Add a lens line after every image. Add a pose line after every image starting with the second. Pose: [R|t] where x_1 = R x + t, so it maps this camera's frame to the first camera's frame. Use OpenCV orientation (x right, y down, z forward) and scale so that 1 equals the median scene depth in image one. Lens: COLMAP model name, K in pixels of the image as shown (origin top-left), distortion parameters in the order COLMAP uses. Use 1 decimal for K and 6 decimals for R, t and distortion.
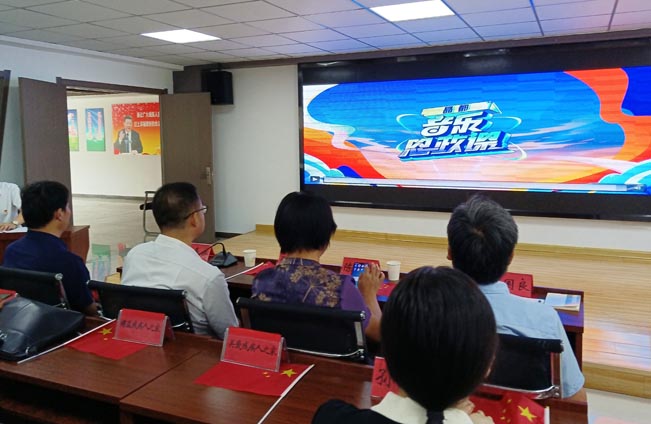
lens RADIAL K [[546.3, 0, 325.5], [0, 546.3, 212.0], [0, 0, 1]] dist [0.004963, -0.002010]
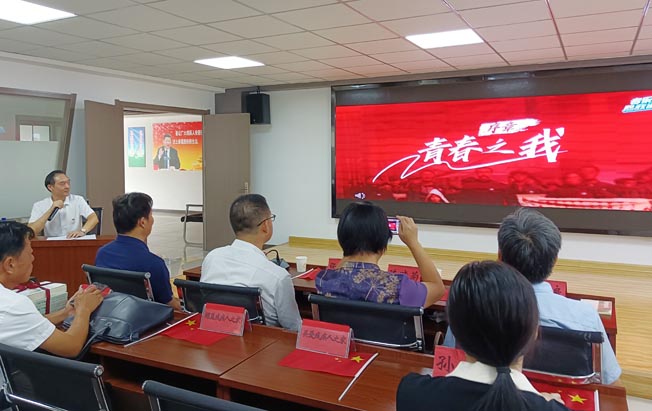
lens RADIAL K [[523.0, 0, 326.0], [0, 523.0, 205.5], [0, 0, 1]] dist [0.003152, 0.002627]
pose [[0.998734, 0.009276, -0.049443, -0.064144], [-0.011212, 0.999175, -0.039030, 0.010934], [0.049040, 0.039535, 0.998014, -0.092677]]
